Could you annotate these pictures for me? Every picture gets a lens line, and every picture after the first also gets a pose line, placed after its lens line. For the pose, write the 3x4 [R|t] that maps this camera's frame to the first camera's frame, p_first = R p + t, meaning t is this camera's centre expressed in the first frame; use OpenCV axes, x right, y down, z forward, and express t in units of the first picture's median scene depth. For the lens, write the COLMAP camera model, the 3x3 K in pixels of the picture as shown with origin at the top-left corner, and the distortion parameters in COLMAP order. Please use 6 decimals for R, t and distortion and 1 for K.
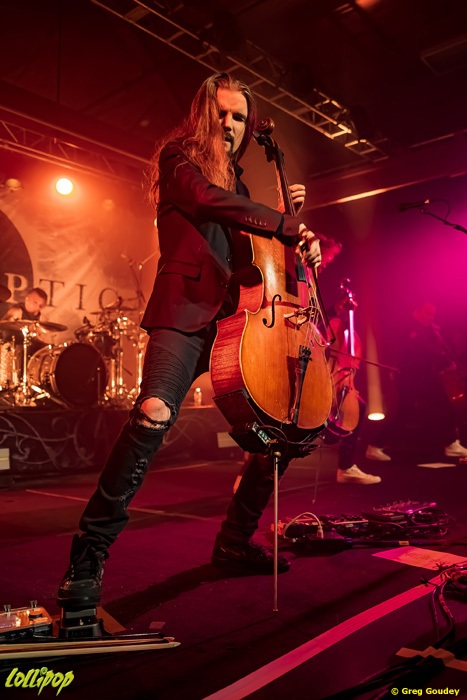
lens RADIAL K [[619.2, 0, 248.0], [0, 619.2, 339.8], [0, 0, 1]] dist [0.015502, -0.001182]
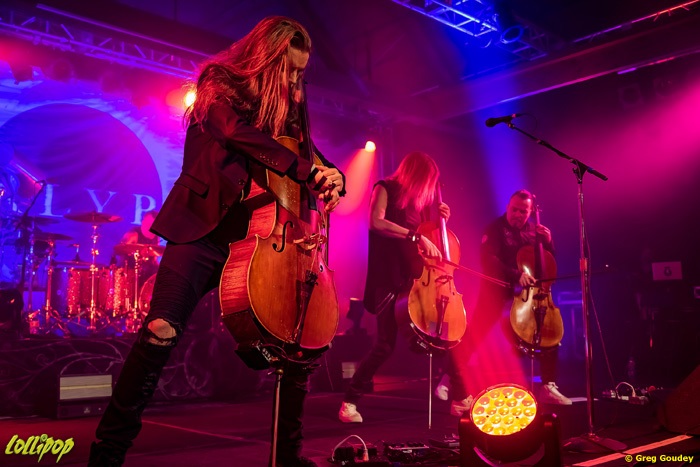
lens RADIAL K [[711.1, 0, 350.0], [0, 711.1, 233.5], [0, 0, 1]] dist [-0.000540, 0.008419]
pose [[0.993228, -0.016145, -0.115050, 0.101913], [0.011791, 0.999192, -0.038428, -0.001030], [0.115577, 0.036812, 0.992616, -0.068042]]
